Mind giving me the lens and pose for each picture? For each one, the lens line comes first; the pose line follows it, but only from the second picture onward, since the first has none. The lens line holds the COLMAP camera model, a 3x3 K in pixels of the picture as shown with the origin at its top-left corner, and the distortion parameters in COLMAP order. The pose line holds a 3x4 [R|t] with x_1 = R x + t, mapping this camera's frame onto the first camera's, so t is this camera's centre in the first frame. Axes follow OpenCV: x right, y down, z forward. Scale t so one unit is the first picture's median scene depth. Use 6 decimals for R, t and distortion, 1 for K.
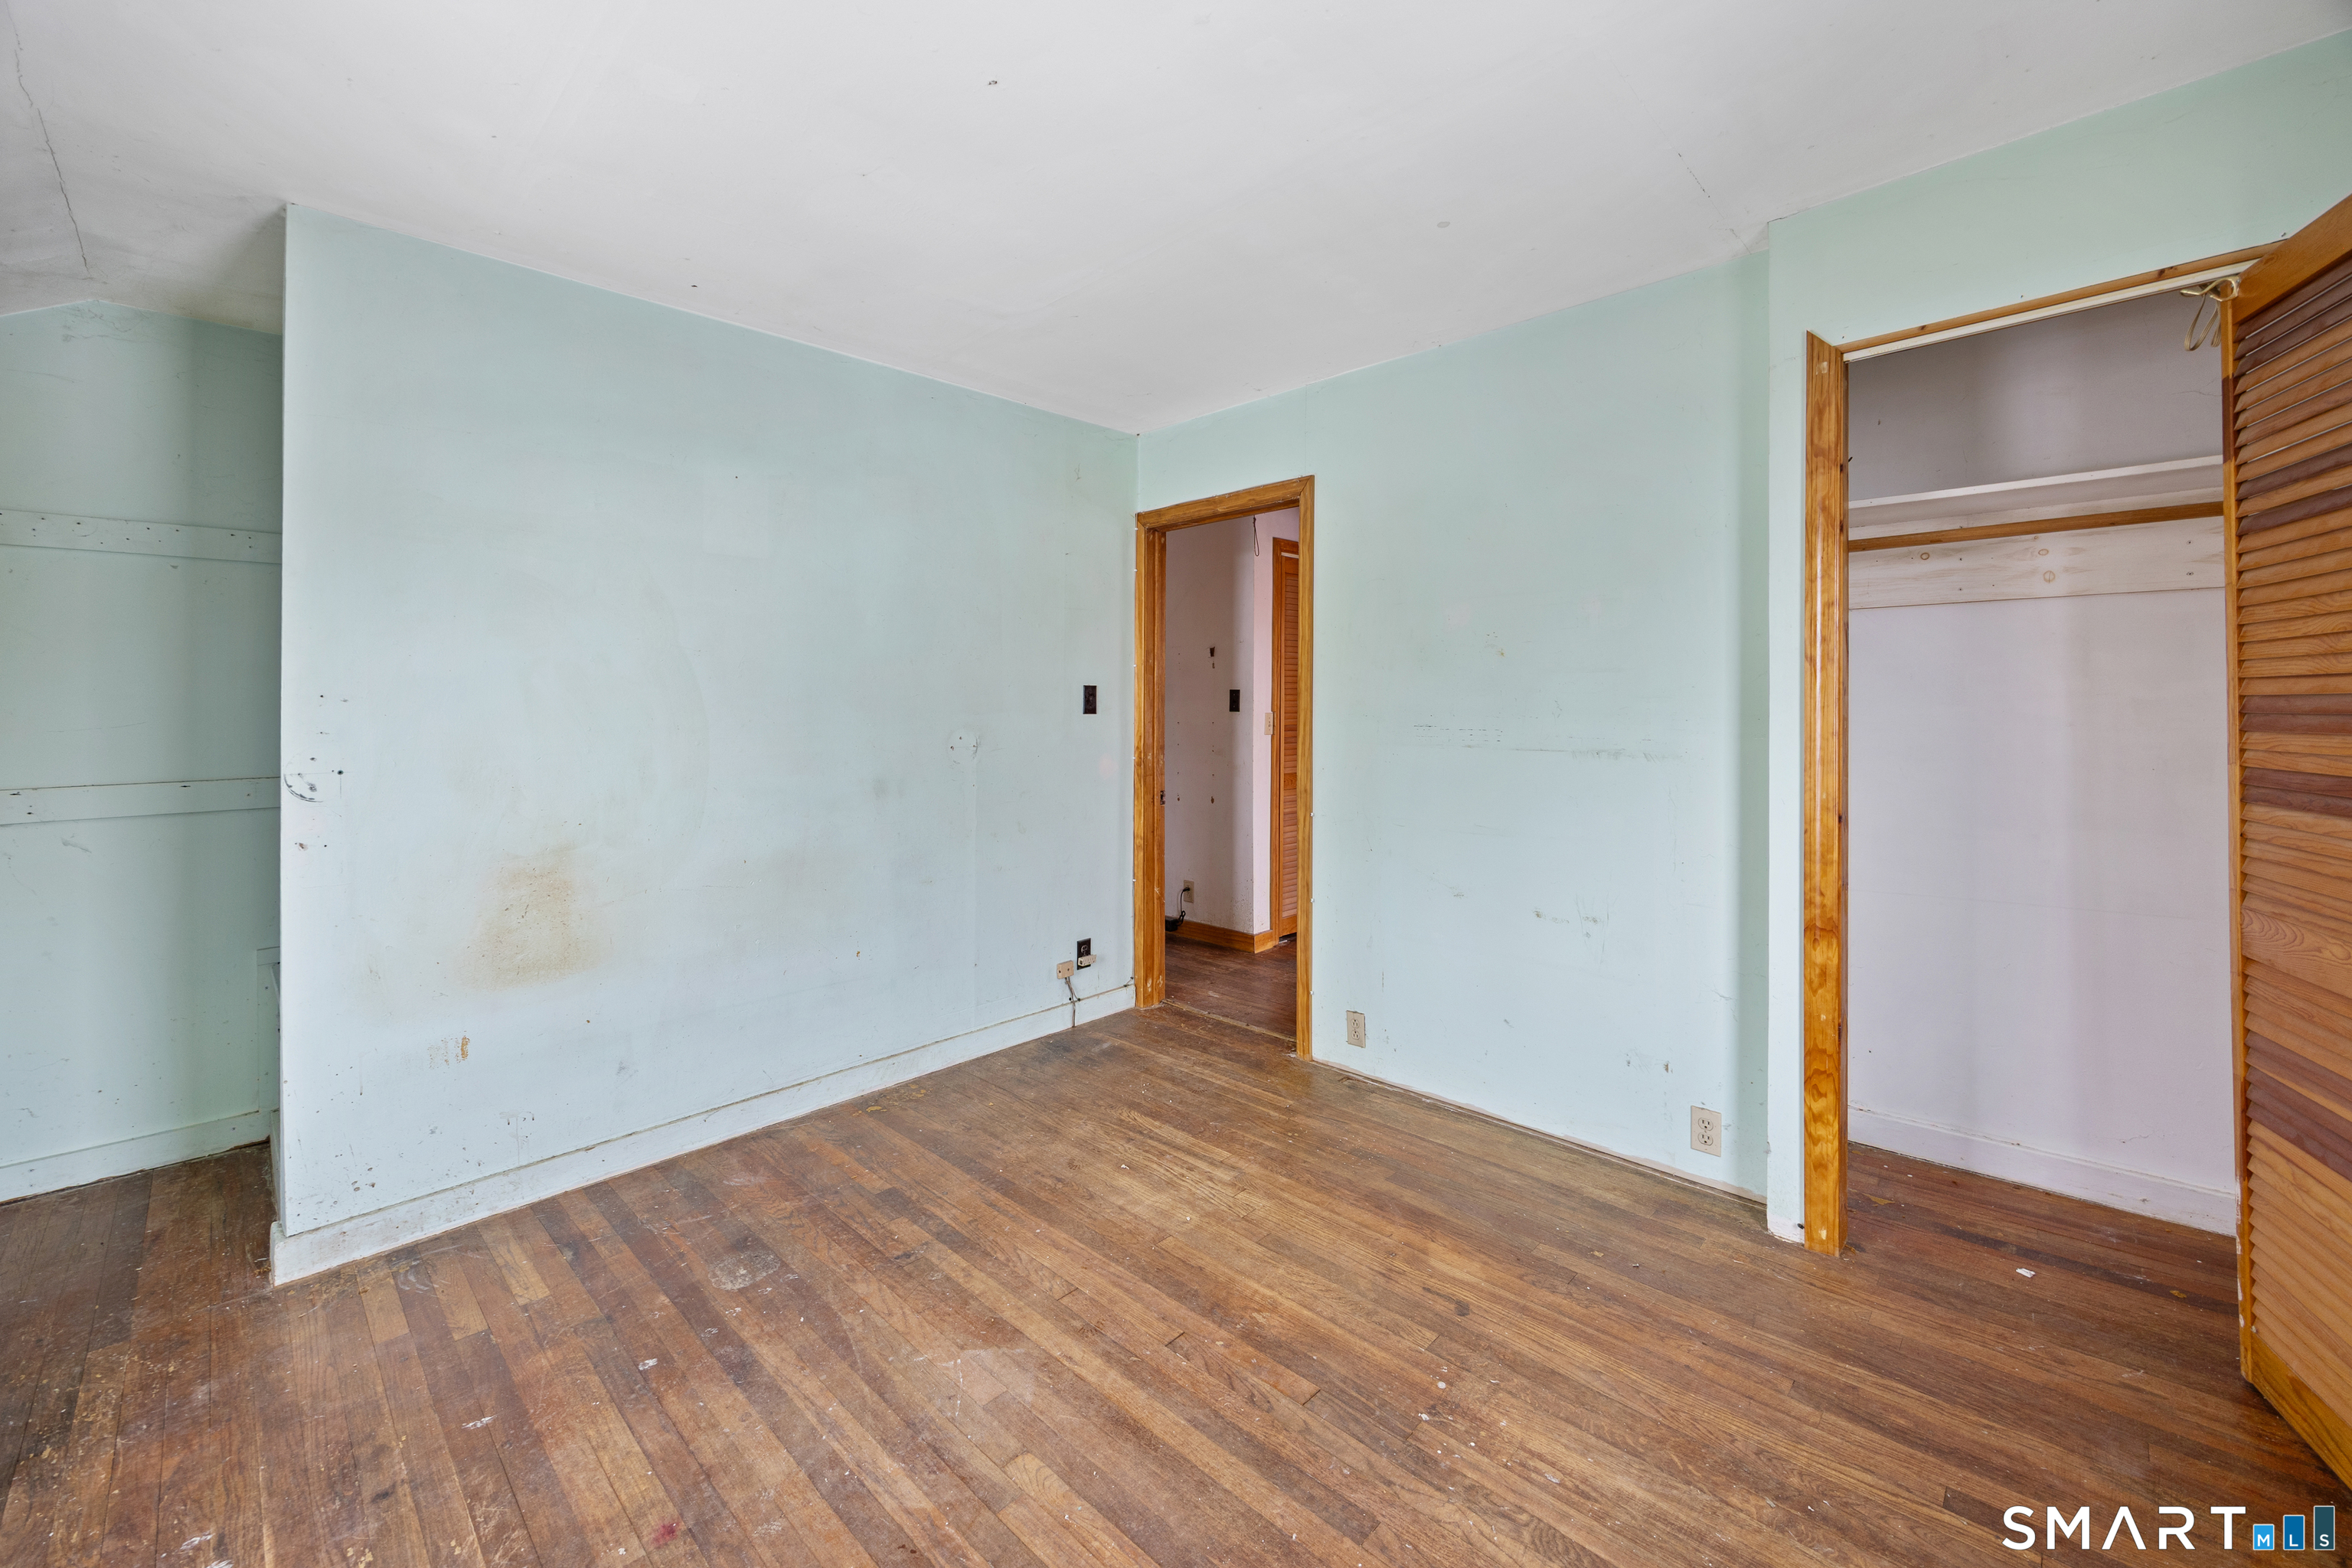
lens RADIAL K [[943.2, 0, 1179.8], [0, 943.2, 706.8], [0, 0, 1]] dist [-0.002433, -0.000208]
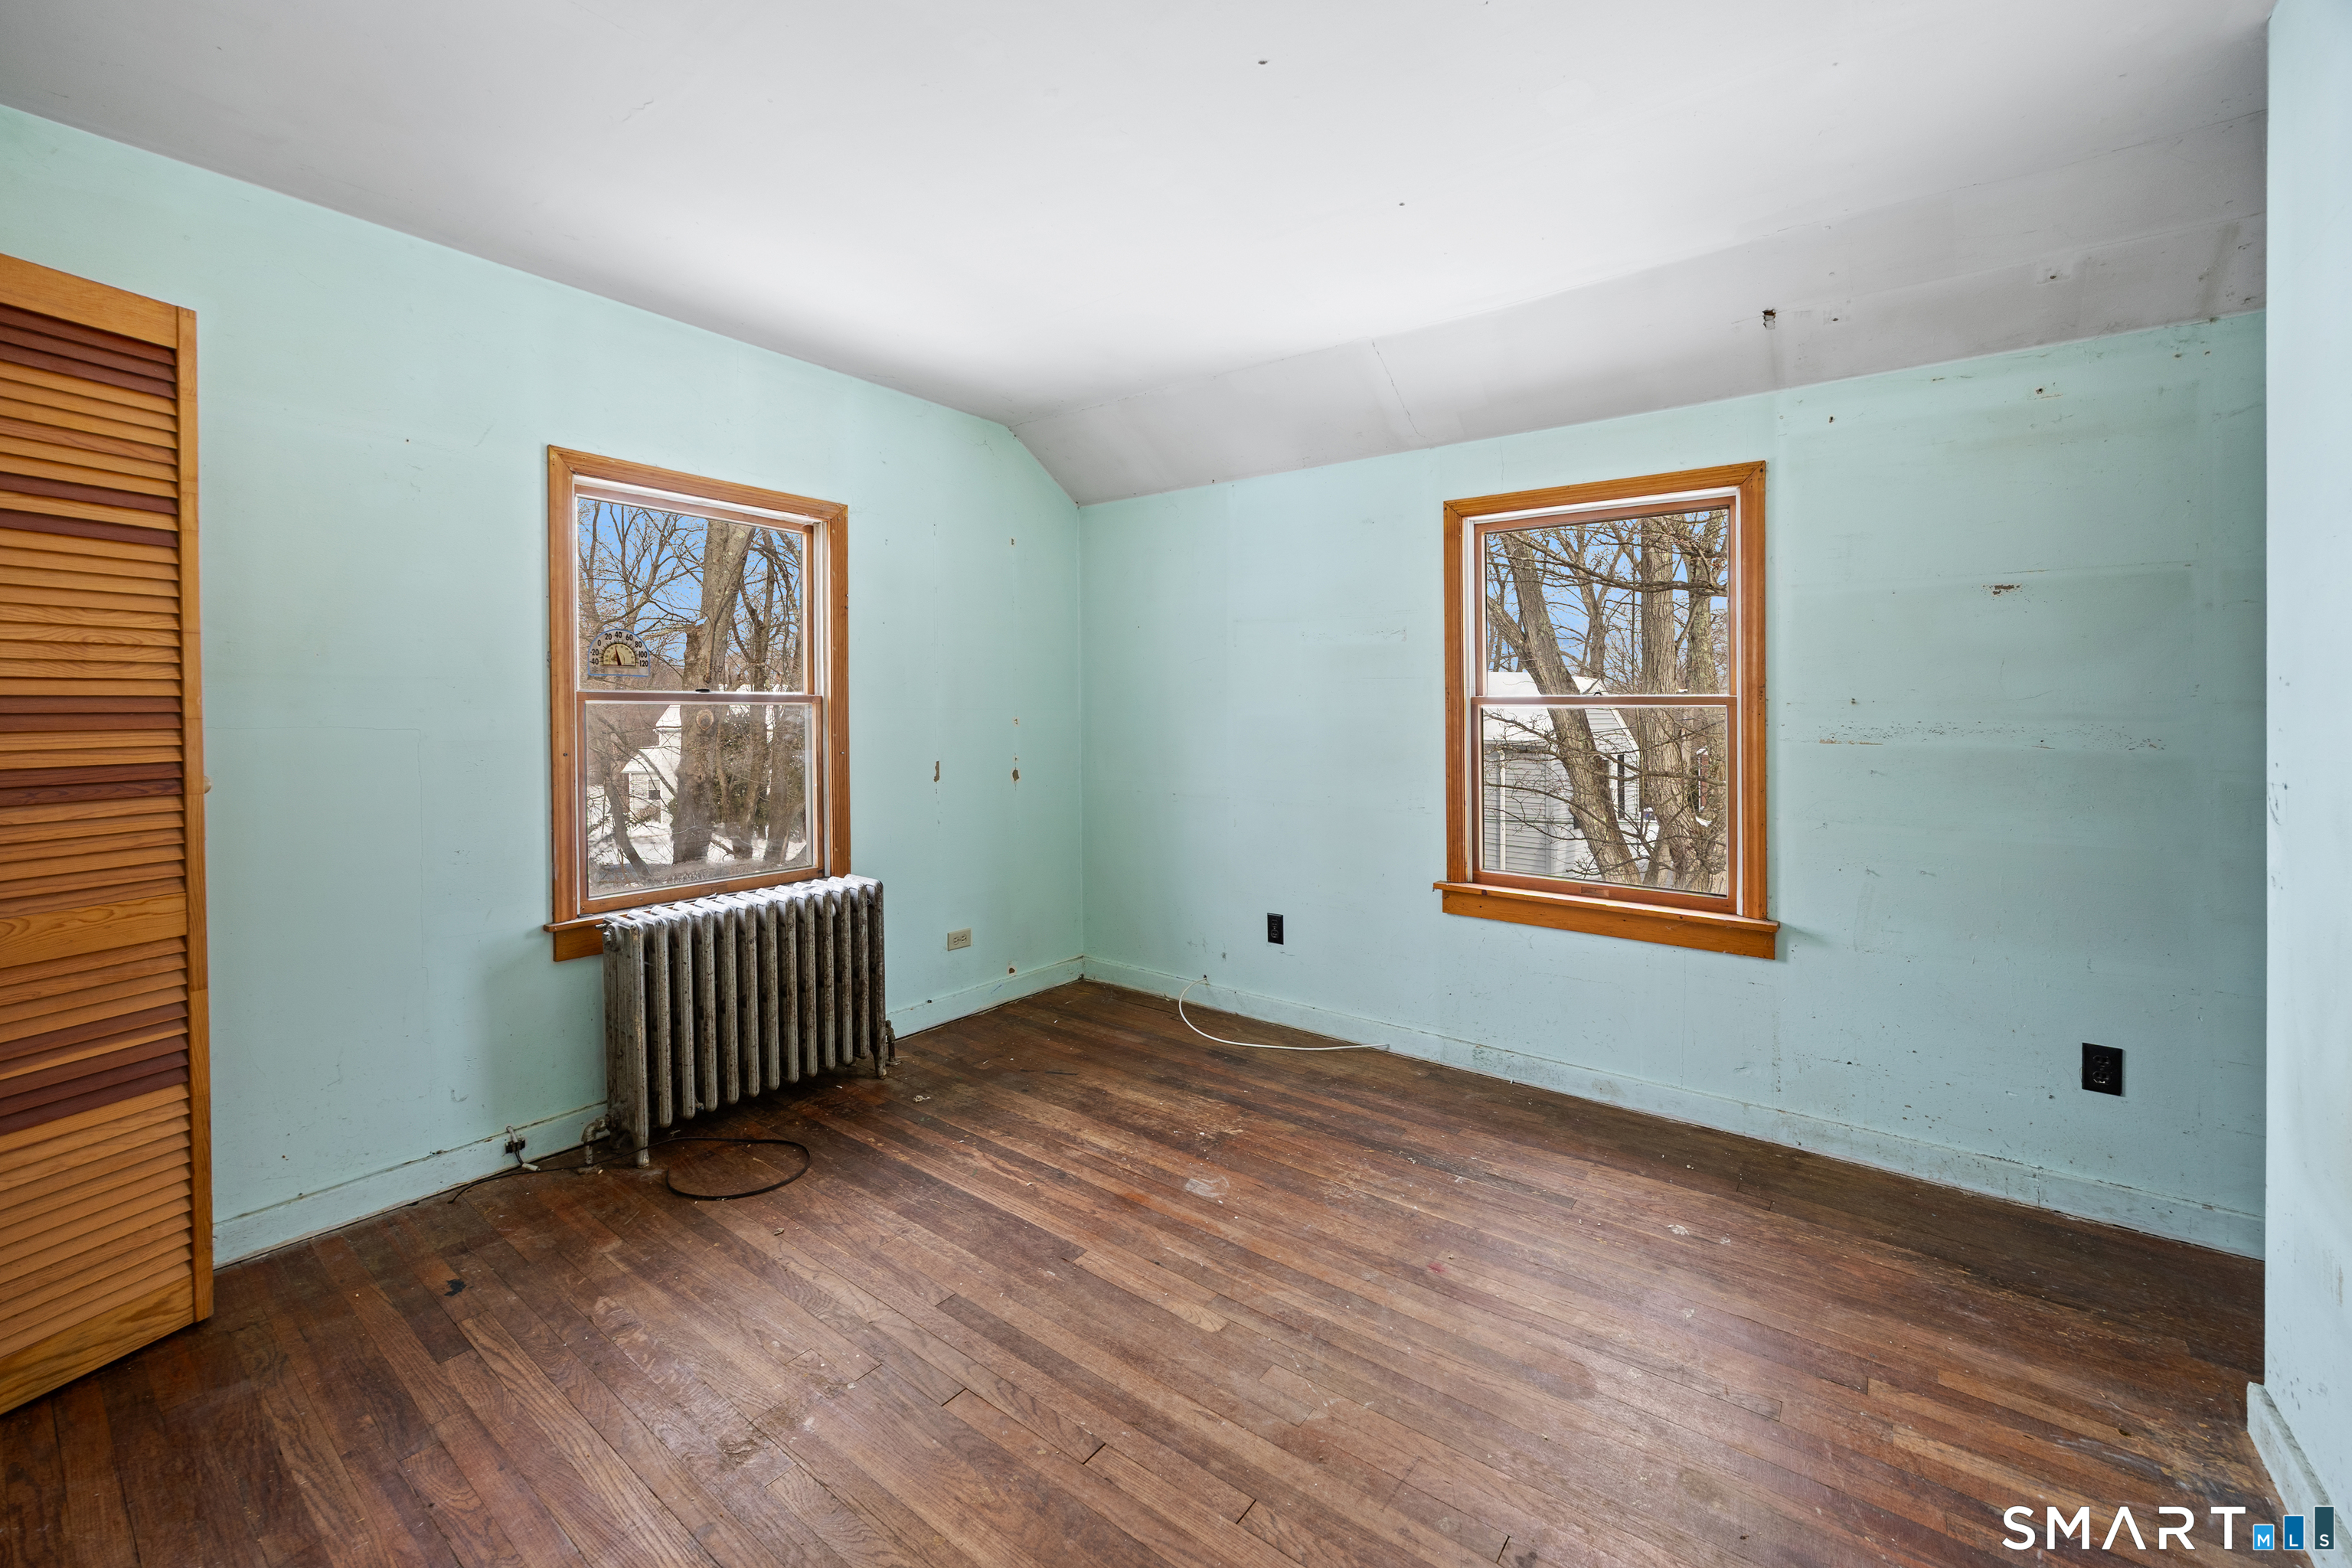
lens RADIAL K [[943.2, 0, 1179.8], [0, 943.2, 706.8], [0, 0, 1]] dist [-0.002433, -0.000208]
pose [[-0.992604, 0.007326, -0.121179, 0.017328], [0.006901, 0.999968, 0.003930, -0.001057], [0.121204, 0.003065, -0.992623, 1.969489]]
